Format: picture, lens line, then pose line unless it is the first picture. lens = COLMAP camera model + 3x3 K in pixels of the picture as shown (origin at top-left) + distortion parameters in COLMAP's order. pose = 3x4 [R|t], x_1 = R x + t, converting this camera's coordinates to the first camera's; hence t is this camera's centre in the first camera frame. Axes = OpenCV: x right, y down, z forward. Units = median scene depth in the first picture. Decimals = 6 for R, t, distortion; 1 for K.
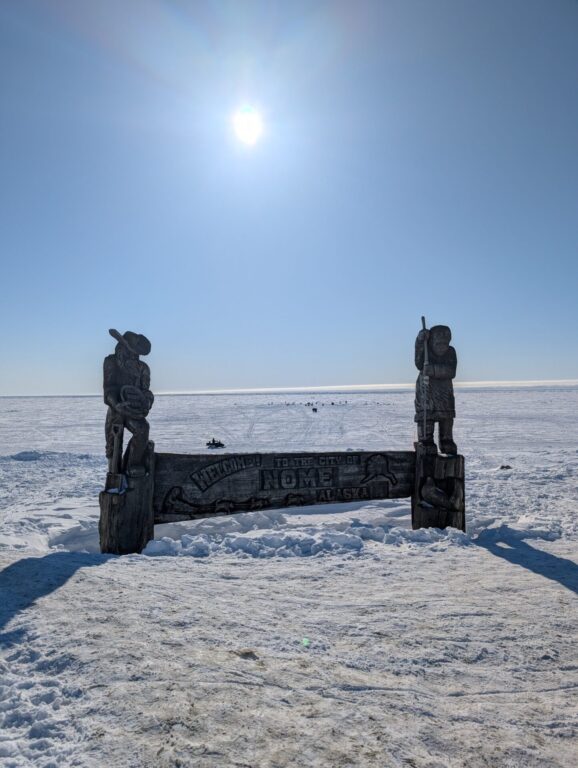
lens RADIAL K [[525.9, 0, 289.0], [0, 525.9, 384.0], [0, 0, 1]] dist [0.009576, 0.002548]
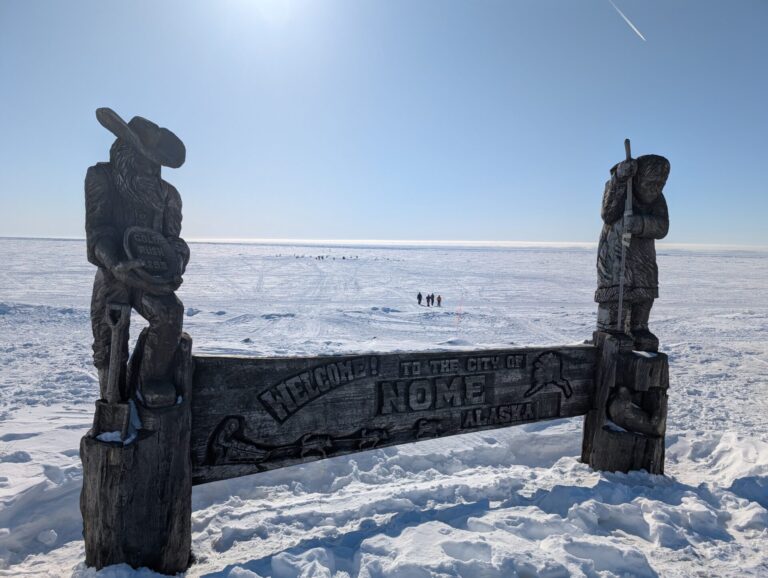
lens RADIAL K [[525.9, 0, 384.4], [0, 525.9, 292.9], [0, 0, 1]] dist [0.009576, 0.002548]
pose [[0.985297, 0.022115, 0.169410, -0.146542], [-0.039760, 0.994043, 0.101482, 0.004245], [-0.166157, -0.106726, 0.980307, 0.425419]]
